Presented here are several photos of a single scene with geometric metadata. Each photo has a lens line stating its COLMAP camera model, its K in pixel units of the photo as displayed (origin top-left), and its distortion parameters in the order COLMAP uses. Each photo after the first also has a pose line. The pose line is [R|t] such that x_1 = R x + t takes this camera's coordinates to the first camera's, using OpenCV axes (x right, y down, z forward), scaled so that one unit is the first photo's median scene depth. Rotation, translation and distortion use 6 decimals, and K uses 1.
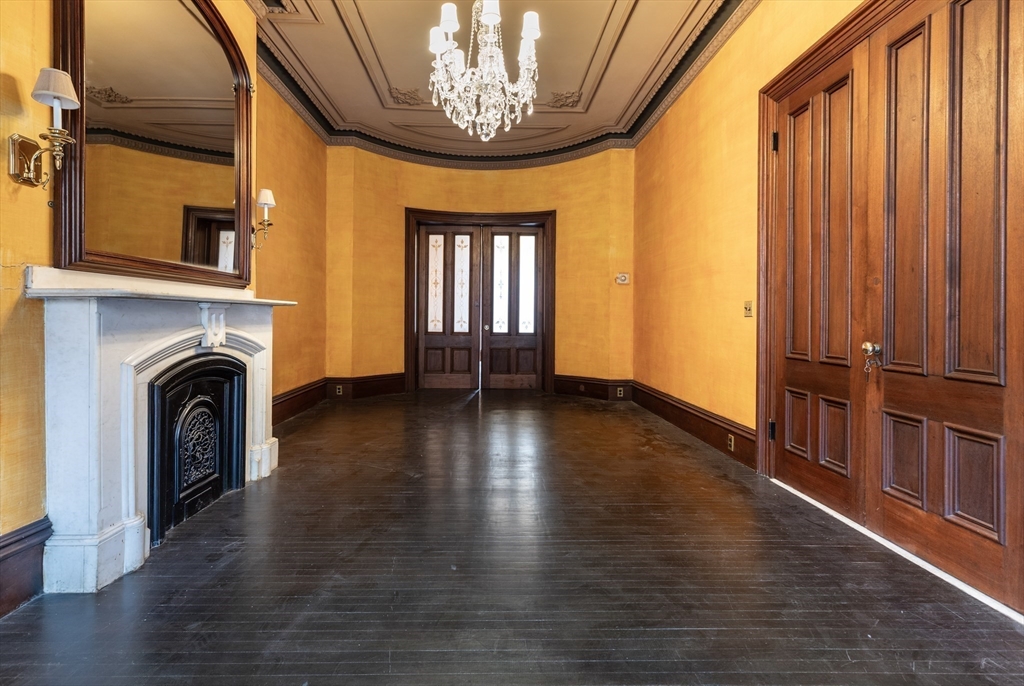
lens RADIAL K [[487.5, 0, 511.3], [0, 487.5, 320.6], [0, 0, 1]] dist [0.000966, -0.000244]
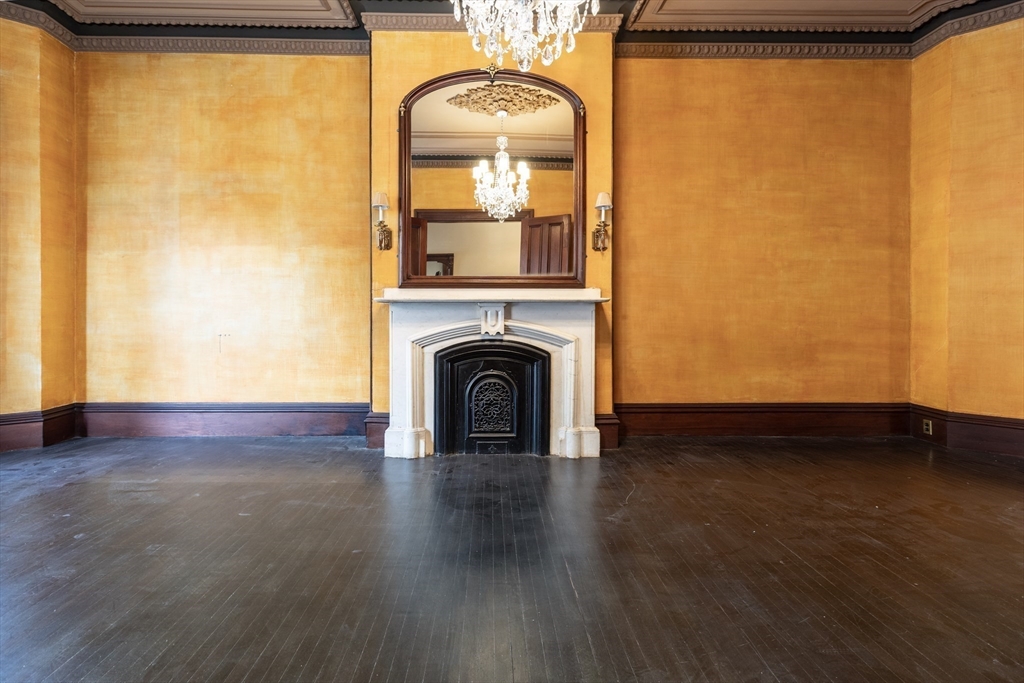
lens RADIAL K [[487.5, 0, 511.3], [0, 487.5, 319.1], [0, 0, 1]] dist [0.000966, -0.000244]
pose [[-0.026064, 0.002669, -0.999657, 0.651565], [-0.007265, 0.999970, 0.002859, 0.005022], [0.999634, 0.007337, -0.026044, 0.970562]]
